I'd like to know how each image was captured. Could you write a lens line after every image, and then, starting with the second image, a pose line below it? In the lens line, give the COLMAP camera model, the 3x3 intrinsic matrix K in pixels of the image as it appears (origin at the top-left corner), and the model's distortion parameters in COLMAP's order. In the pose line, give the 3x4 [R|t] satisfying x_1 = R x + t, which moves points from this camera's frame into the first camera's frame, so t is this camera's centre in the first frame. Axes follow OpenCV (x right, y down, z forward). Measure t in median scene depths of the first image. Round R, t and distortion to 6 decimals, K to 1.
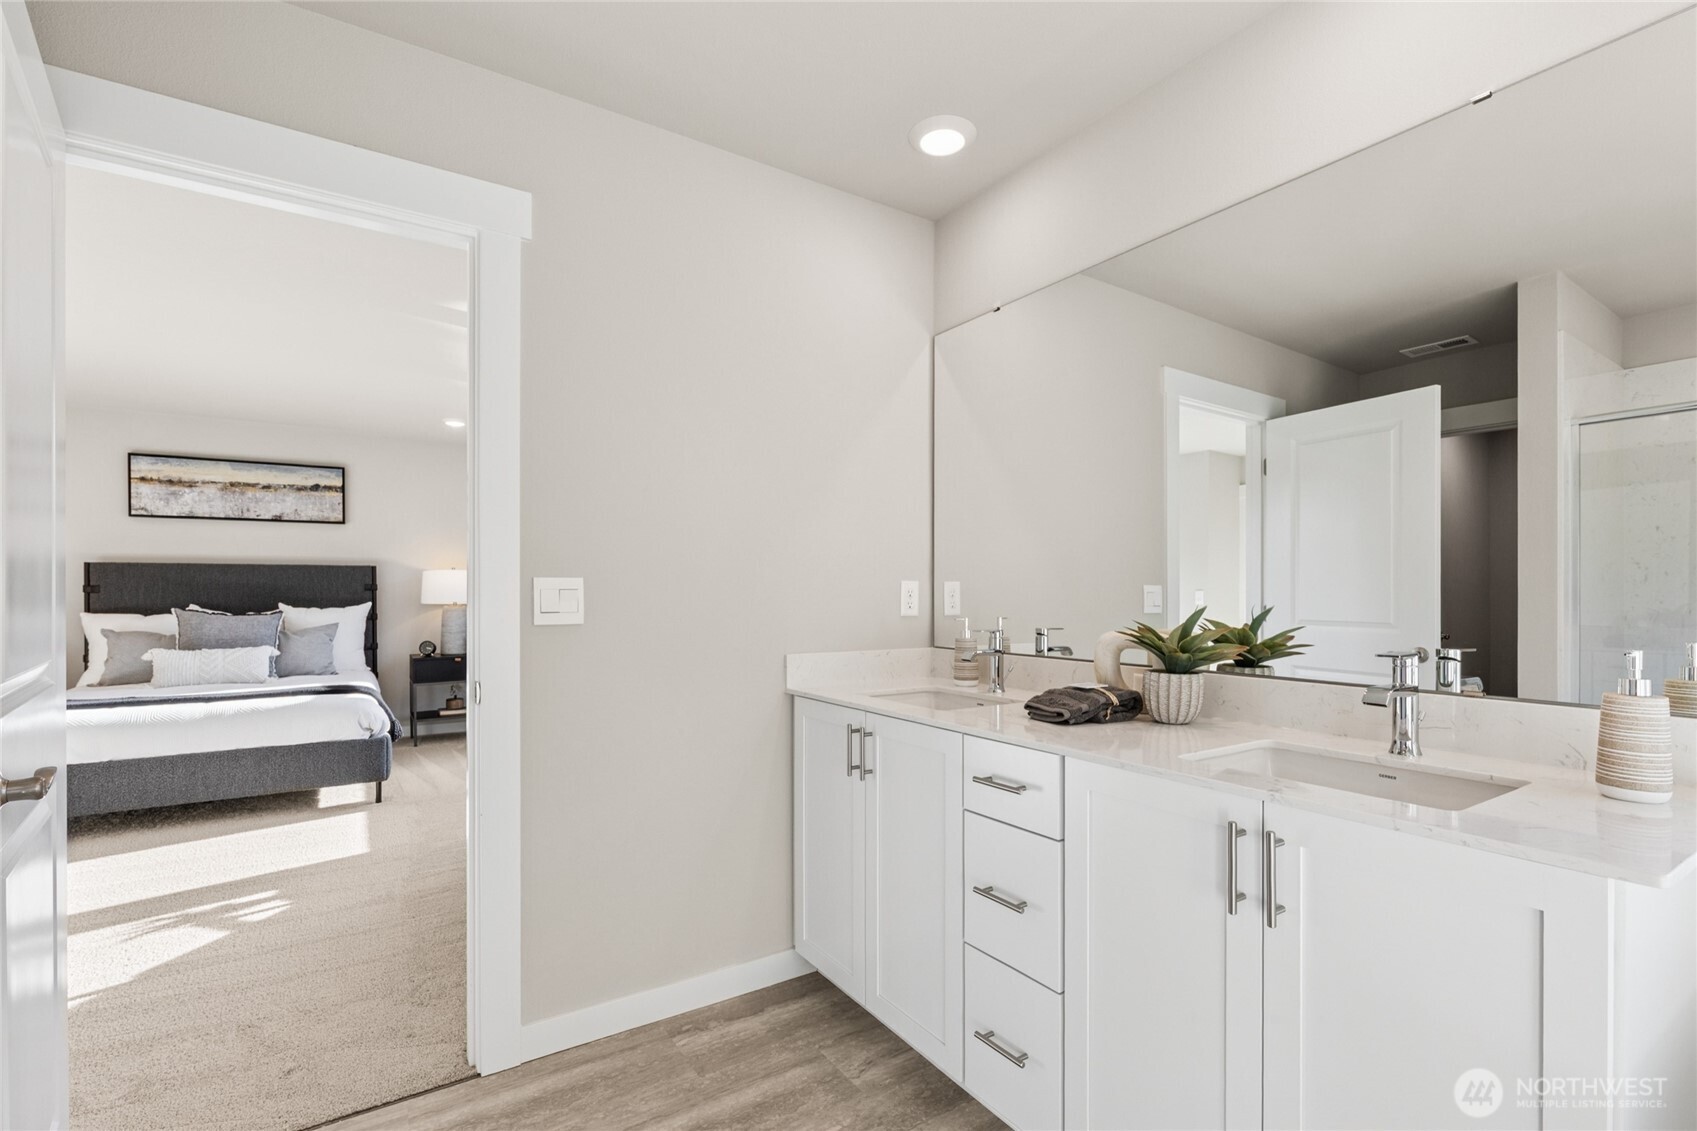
lens RADIAL K [[790.1, 0, 846.6], [0, 790.1, 598.8], [0, 0, 1]] dist [0.000983, 0.000097]
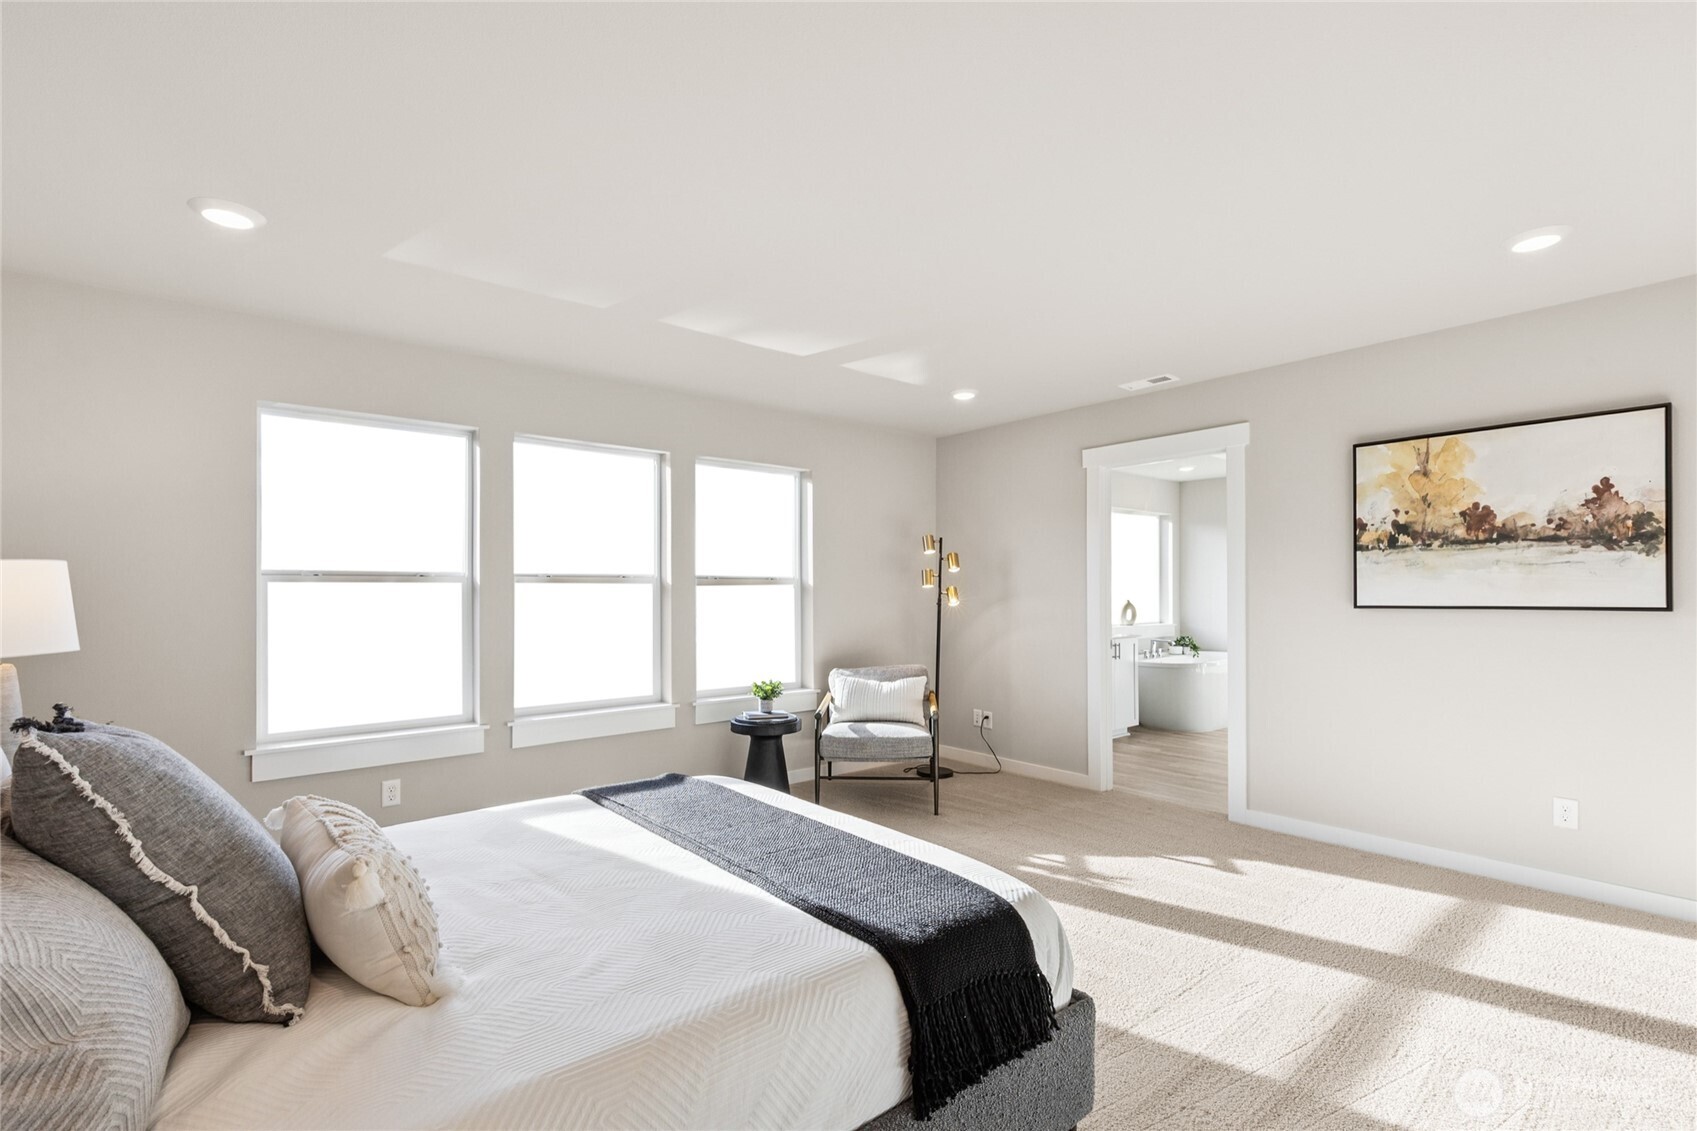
lens RADIAL K [[771.5, 0, 855.0], [0, 771.5, 590.4], [0, 0, 1]] dist [0.014458, -0.000166]
pose [[-0.149367, 0.000498, 0.988782, -0.966590], [0.003766, 0.999993, 0.000065, -0.024697], [-0.988775, 0.003733, -0.149367, 0.746695]]
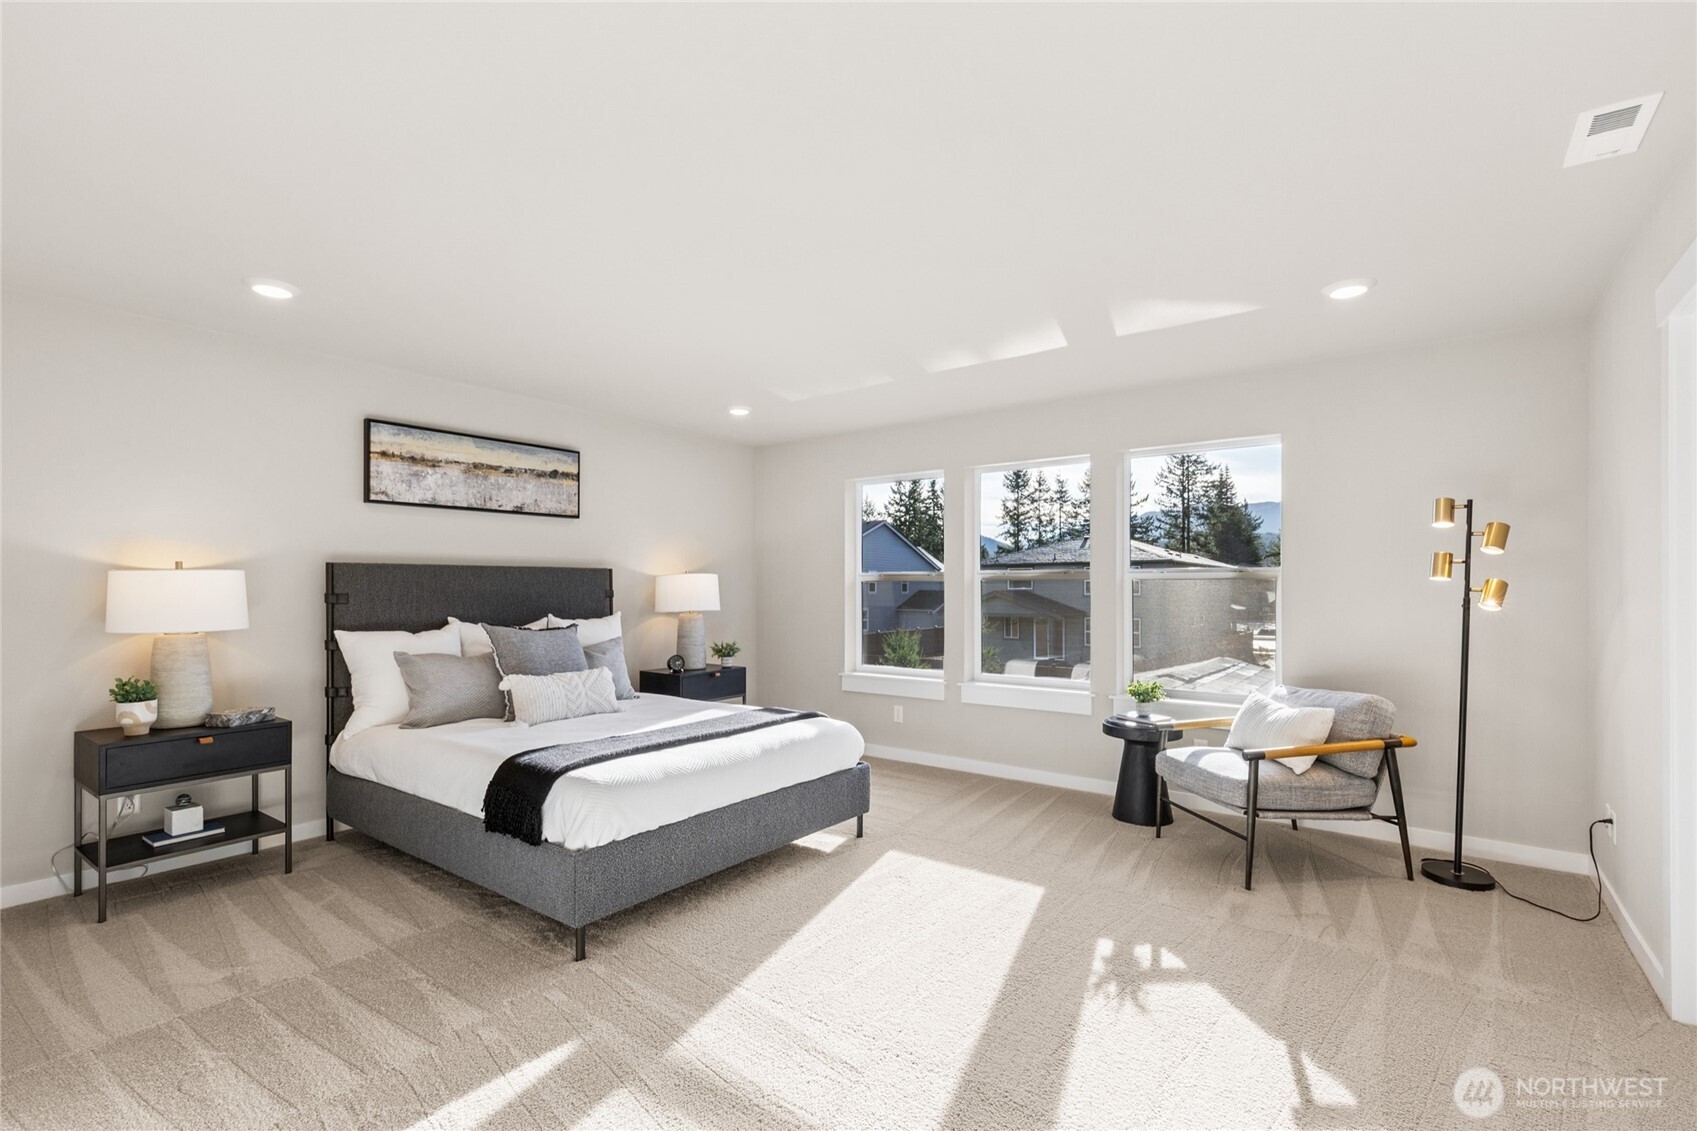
lens RADIAL K [[771.5, 0, 855.0], [0, 771.5, 590.4], [0, 0, 1]] dist [0.014458, -0.000166]
pose [[0.936298, 0.002616, 0.351198, -0.693138], [-0.002269, 0.999996, -0.001400, -0.018787], [-0.351200, 0.000514, 0.936300, 0.132440]]
